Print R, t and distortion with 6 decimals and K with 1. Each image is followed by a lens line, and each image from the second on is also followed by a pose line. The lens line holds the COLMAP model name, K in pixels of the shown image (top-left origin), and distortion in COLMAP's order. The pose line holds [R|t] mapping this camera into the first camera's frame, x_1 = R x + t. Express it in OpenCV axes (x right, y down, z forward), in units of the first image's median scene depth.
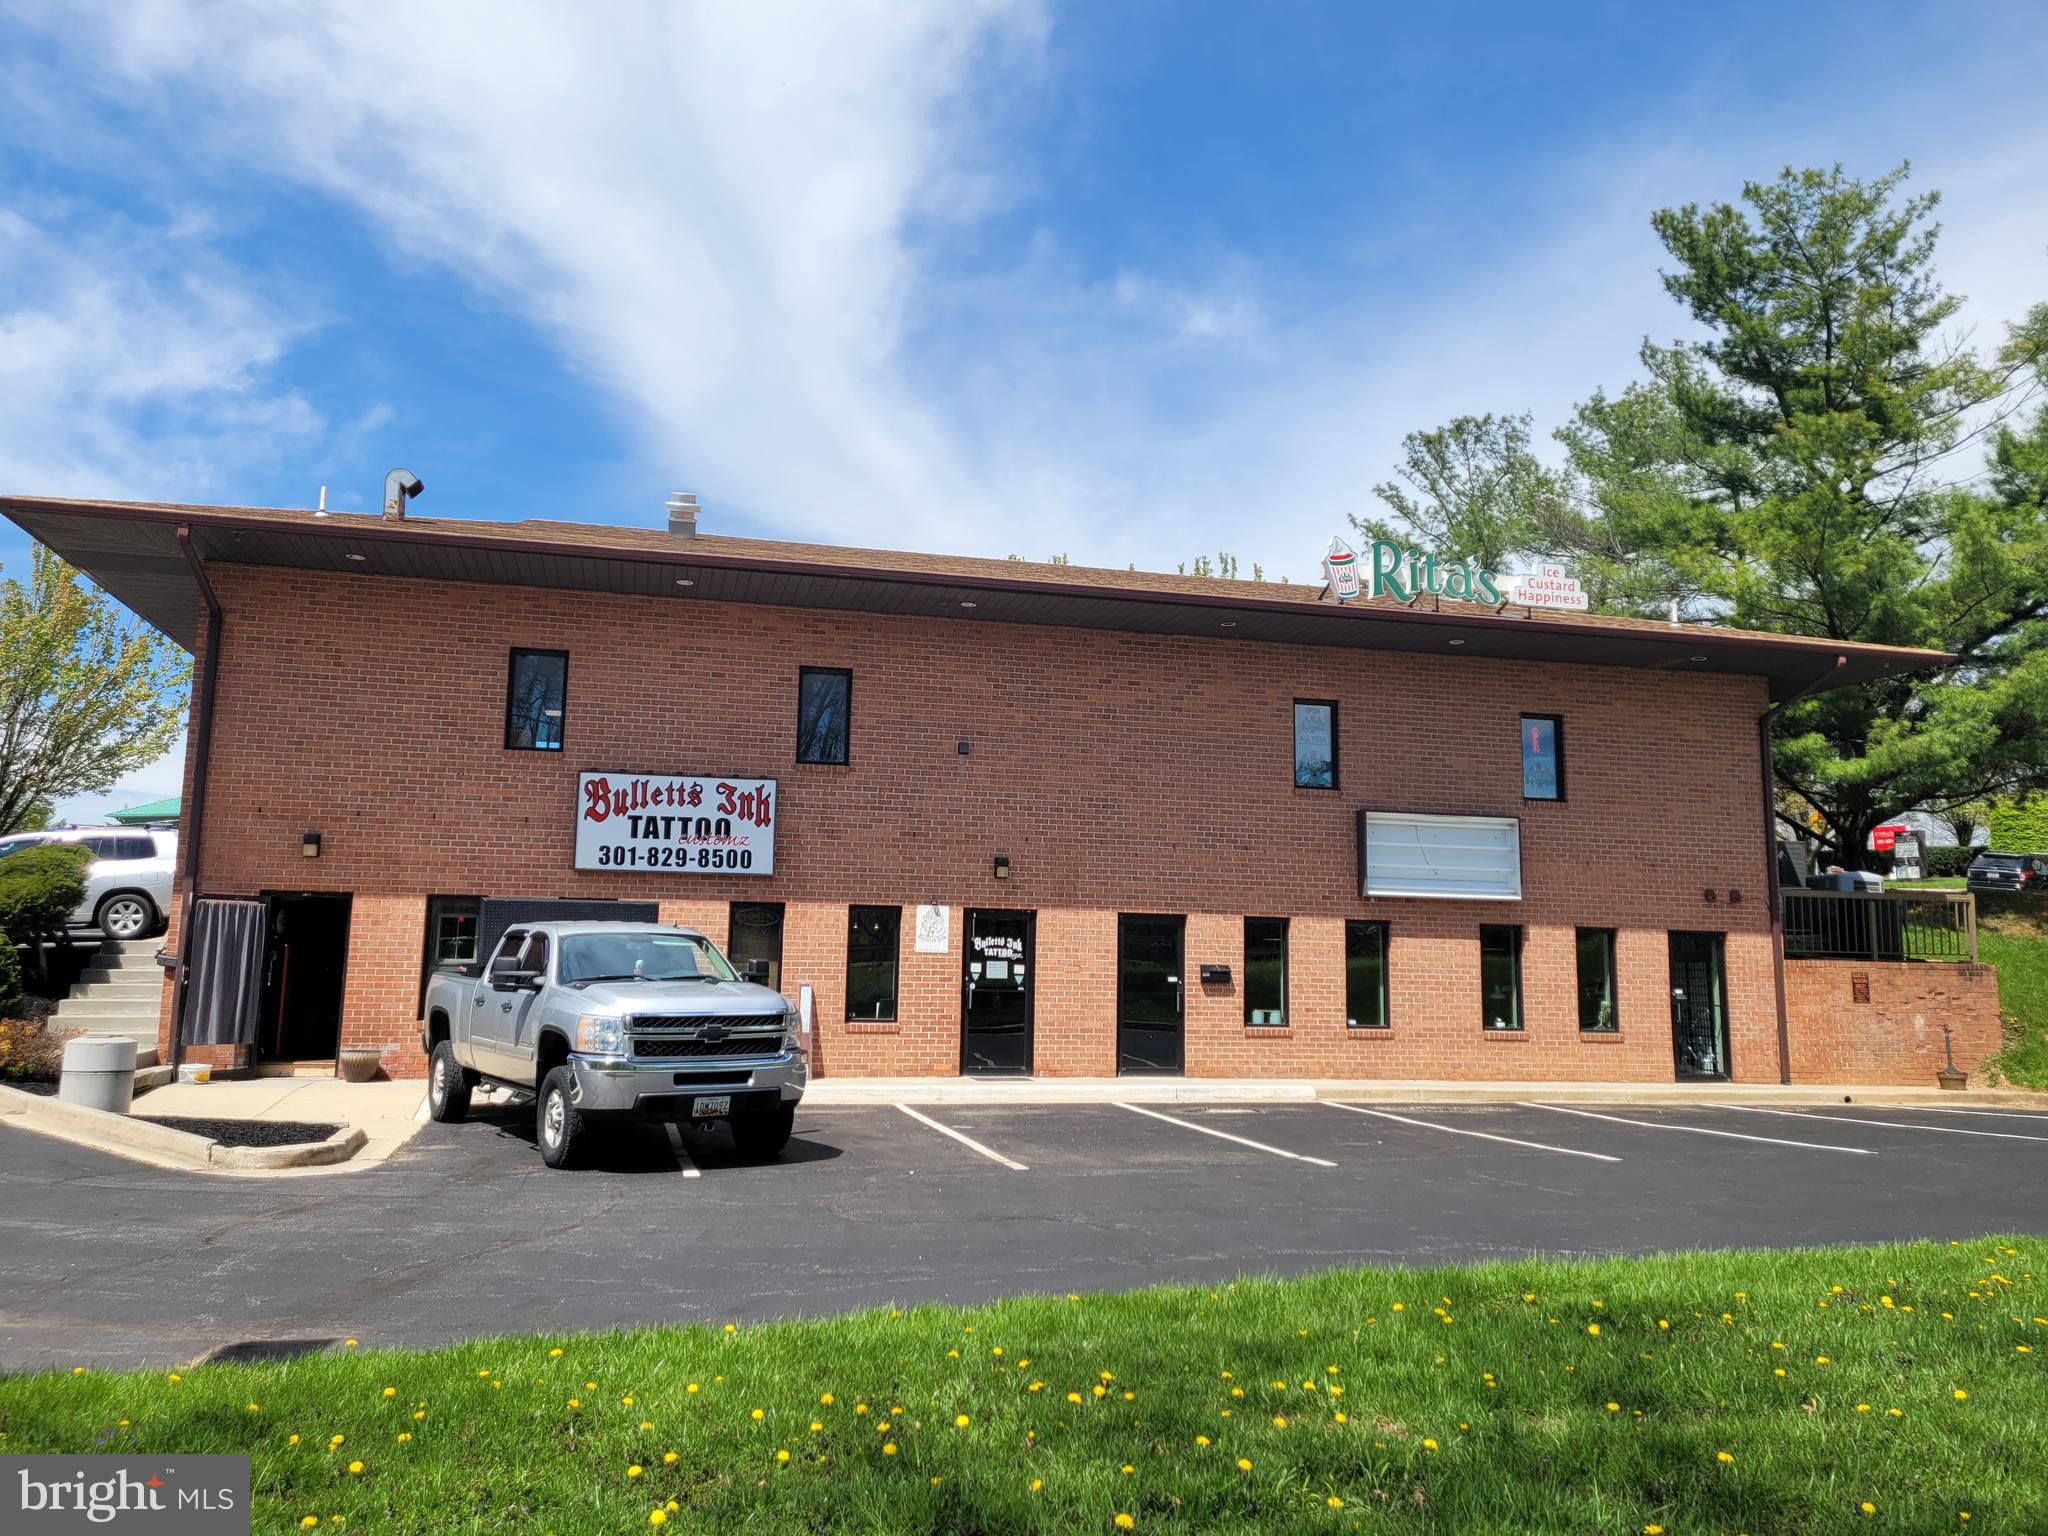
lens RADIAL K [[1487.7, 0, 973.4], [0, 1487.7, 765.7], [0, 0, 1]] dist [0.075555, -0.054321]
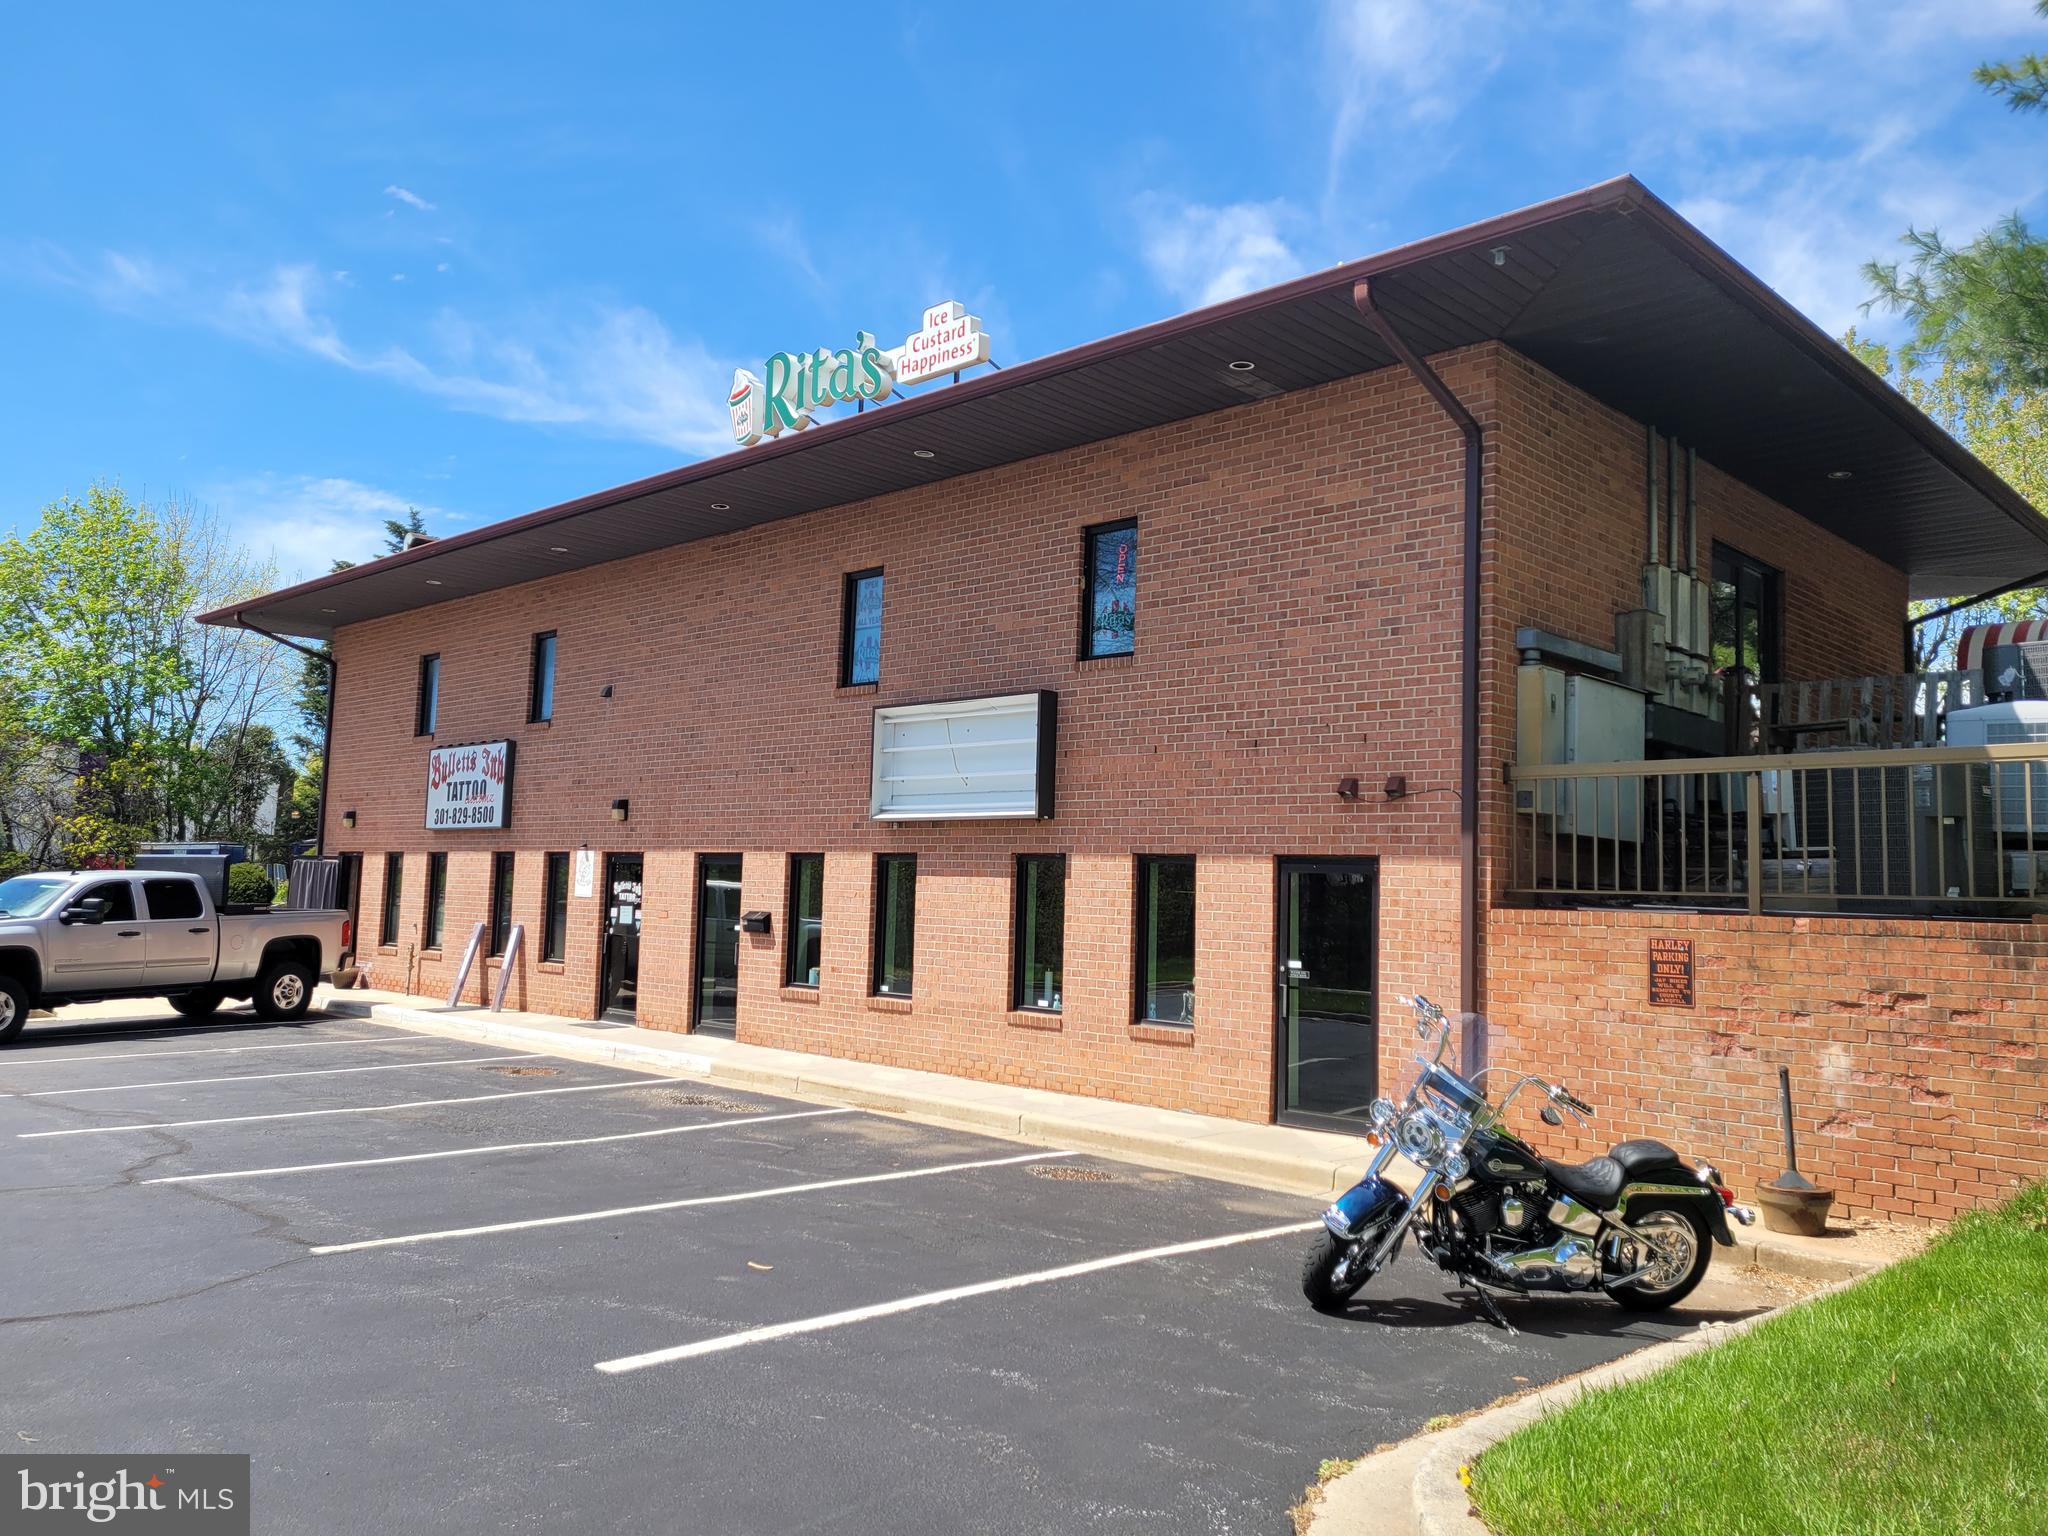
lens RADIAL K [[1543.7, 0, 1031.2], [0, 1543.7, 775.5], [0, 0, 1]] dist [0.074238, -0.058813]
pose [[0.523126, -0.070323, -0.849349, 0.967160], [0.087892, 0.995728, -0.028309, 0.093504], [0.847711, -0.059842, 0.527072, 0.661610]]
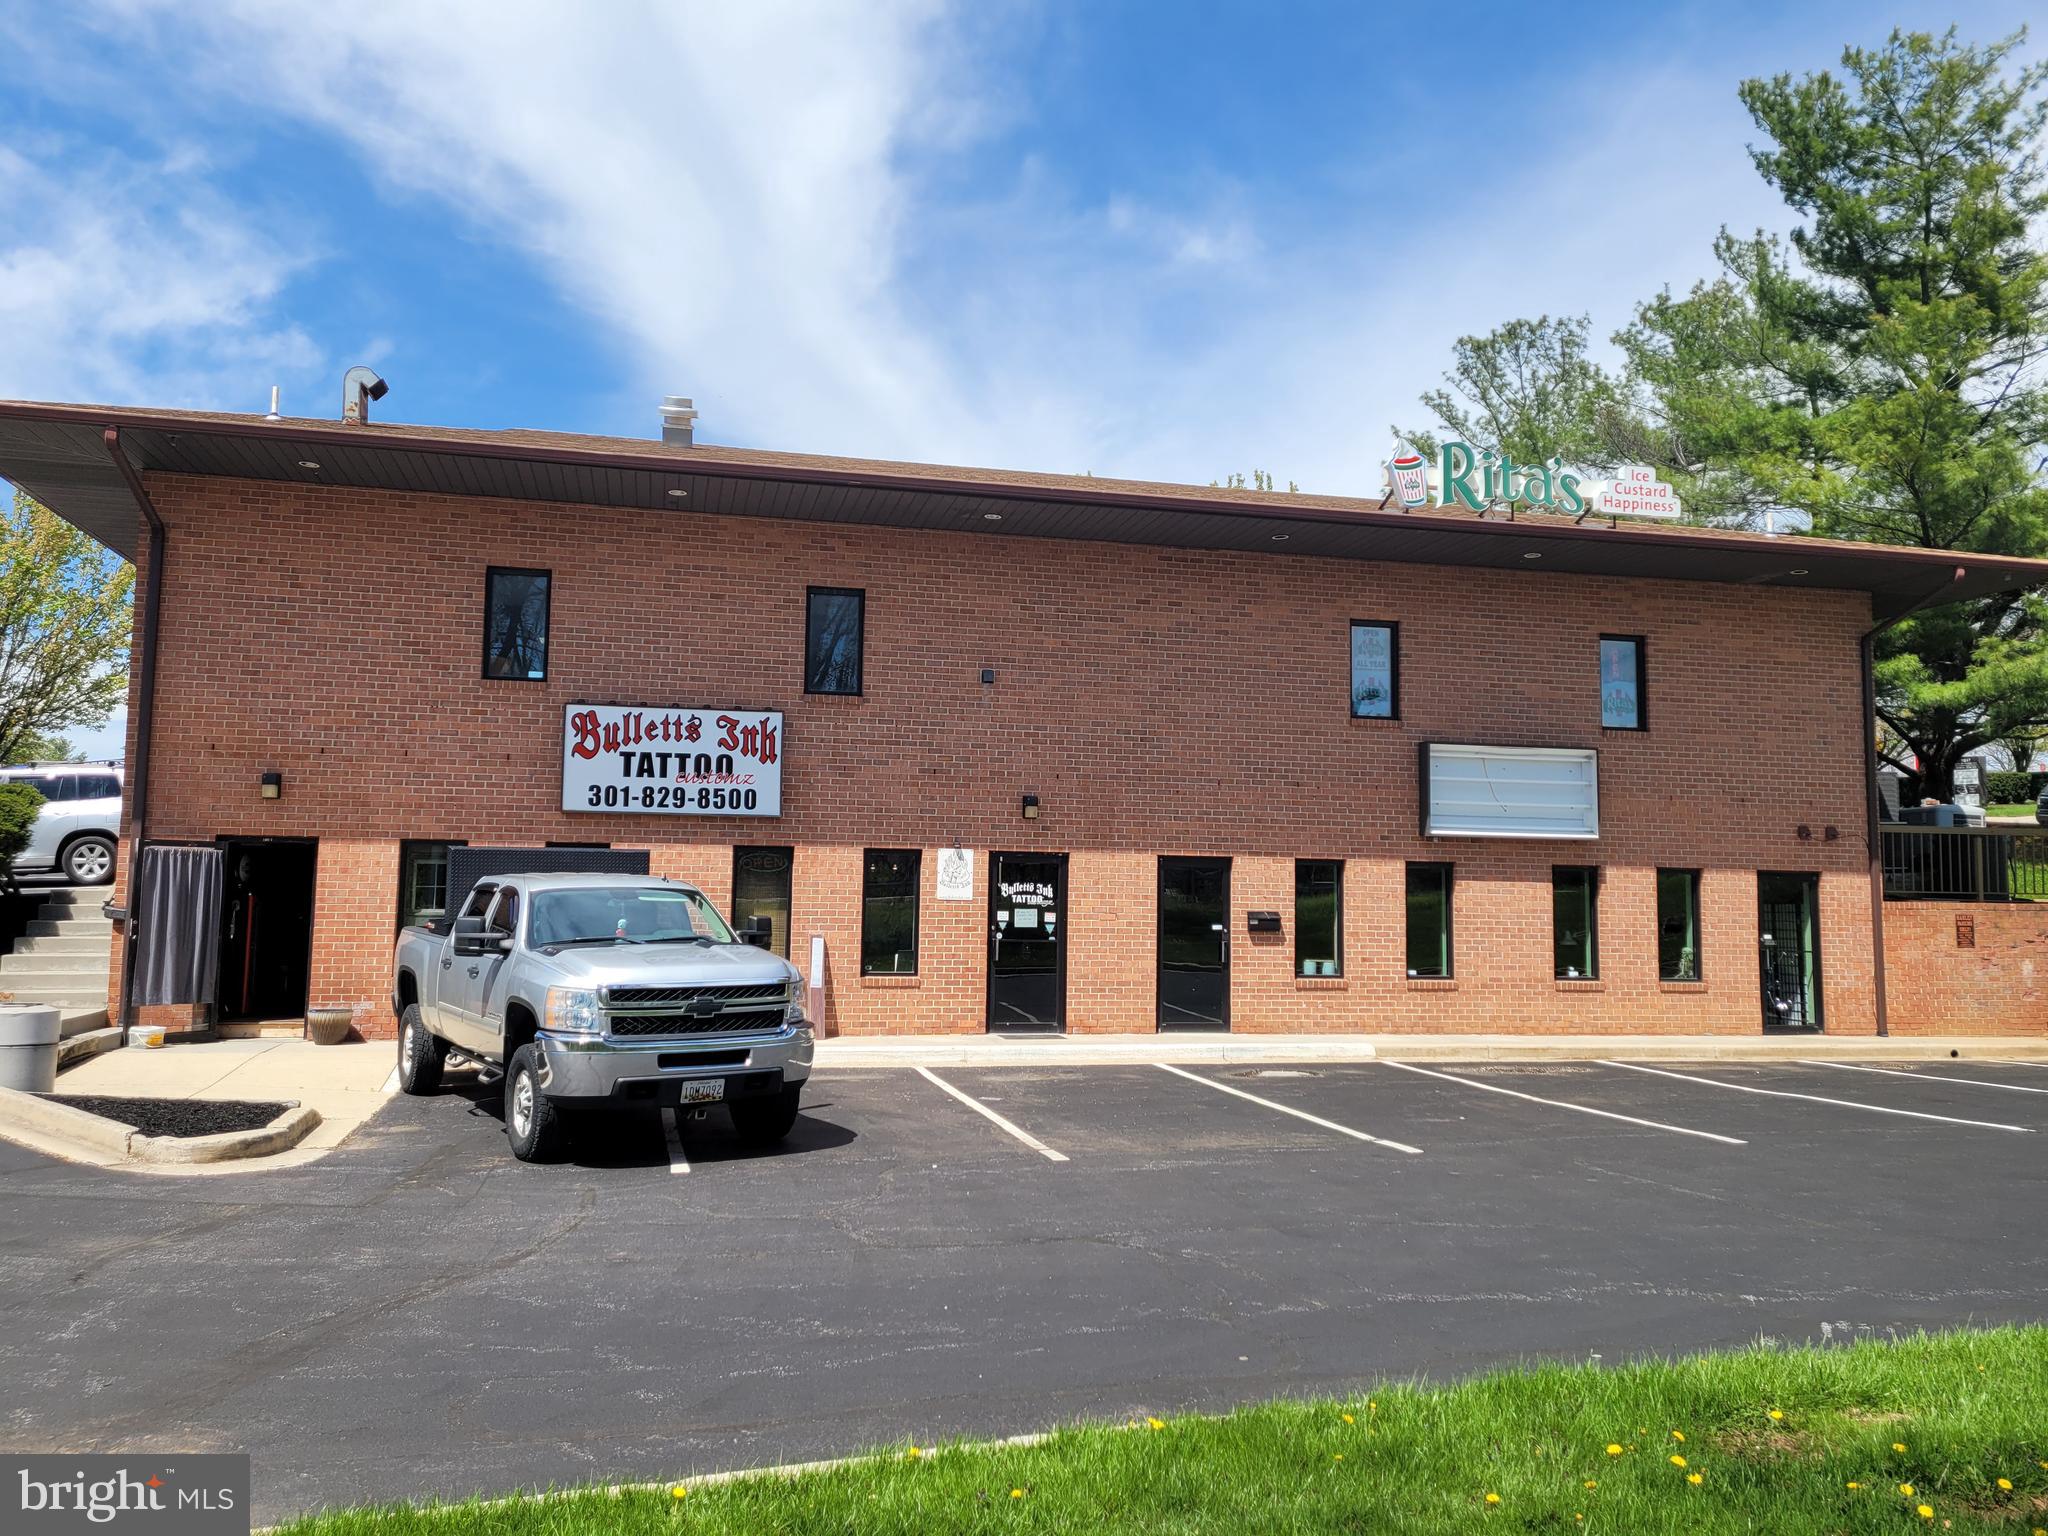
lens RADIAL K [[1487.7, 0, 973.4], [0, 1487.7, 765.7], [0, 0, 1]] dist [0.075555, -0.054321]
pose [[0.999901, -0.004030, -0.013452, -0.003550], [0.004660, 0.998877, 0.047158, -0.000095], [0.013247, -0.047216, 0.998797, 0.084042]]
